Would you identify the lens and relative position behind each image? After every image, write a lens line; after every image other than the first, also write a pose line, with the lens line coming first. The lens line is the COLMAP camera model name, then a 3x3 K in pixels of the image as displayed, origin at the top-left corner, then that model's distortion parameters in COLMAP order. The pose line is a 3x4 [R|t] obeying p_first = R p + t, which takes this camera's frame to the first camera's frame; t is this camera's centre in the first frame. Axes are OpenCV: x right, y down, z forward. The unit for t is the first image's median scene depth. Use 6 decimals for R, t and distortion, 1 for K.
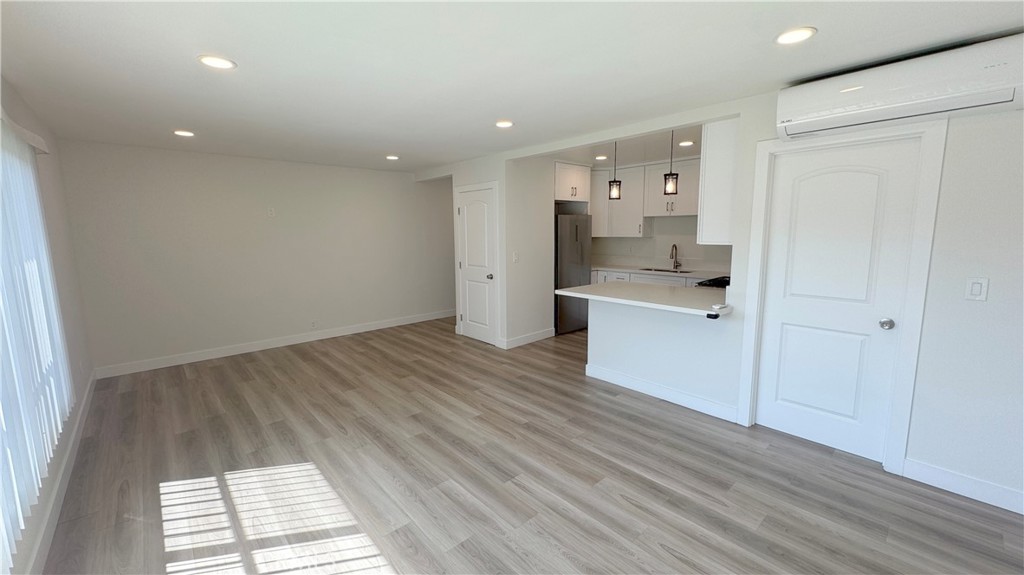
lens RADIAL K [[407.1, 0, 511.1], [0, 407.1, 285.9], [0, 0, 1]] dist [-0.002686, -0.000142]
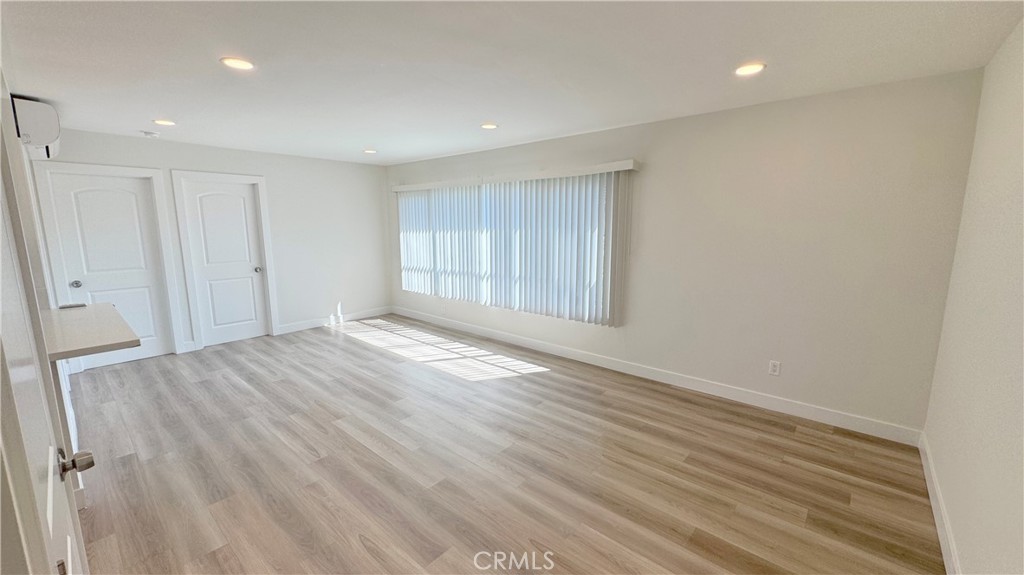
lens RADIAL K [[407.1, 0, 511.1], [0, 407.1, 285.9], [0, 0, 1]] dist [-0.002686, -0.000142]
pose [[-0.993275, 0.028968, -0.112096, -0.337923], [-0.004919, 0.956761, 0.290835, -0.227377], [0.115674, 0.289430, -0.950184, 1.635523]]
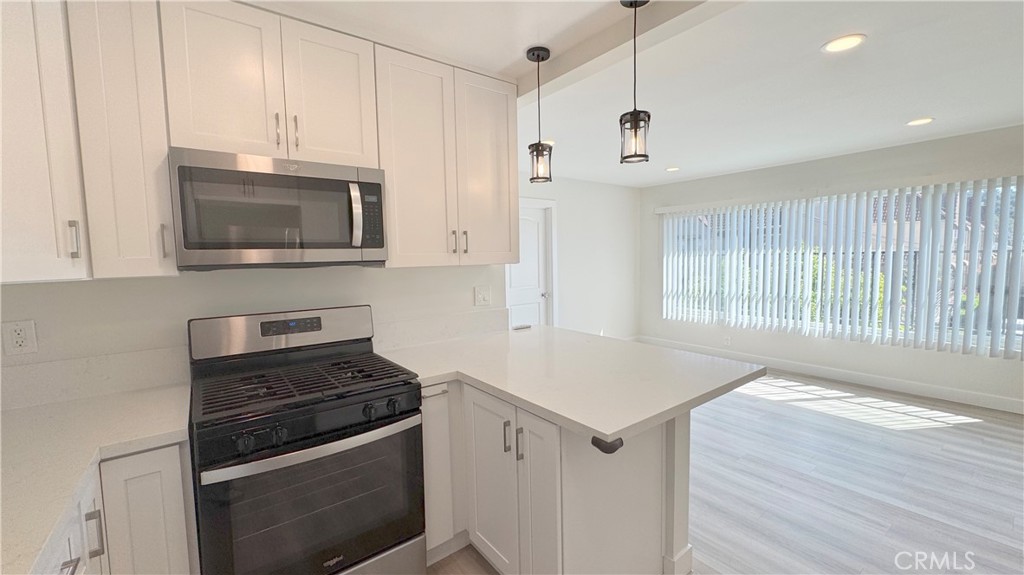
lens RADIAL K [[407.4, 0, 511.9], [0, 407.4, 283.4], [0, 0, 1]] dist [-0.000639, 0.000114]
pose [[-0.996415, 0.023899, 0.081159, 0.369383], [0.040221, 0.977749, 0.205888, -0.192800], [-0.074432, 0.208415, -0.975204, 1.521253]]
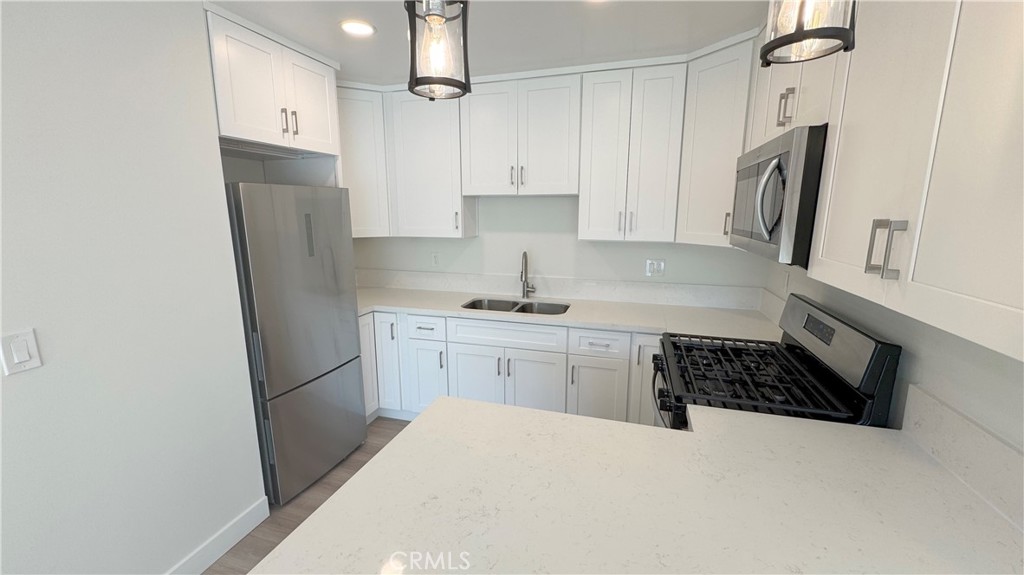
lens RADIAL K [[407.1, 0, 511.1], [0, 407.1, 285.9], [0, 0, 1]] dist [-0.002686, -0.000142]
pose [[0.858699, -0.085327, 0.505328, 0.192572], [0.062754, 0.996128, 0.061564, -0.141232], [-0.508624, -0.021154, 0.860729, 0.872087]]
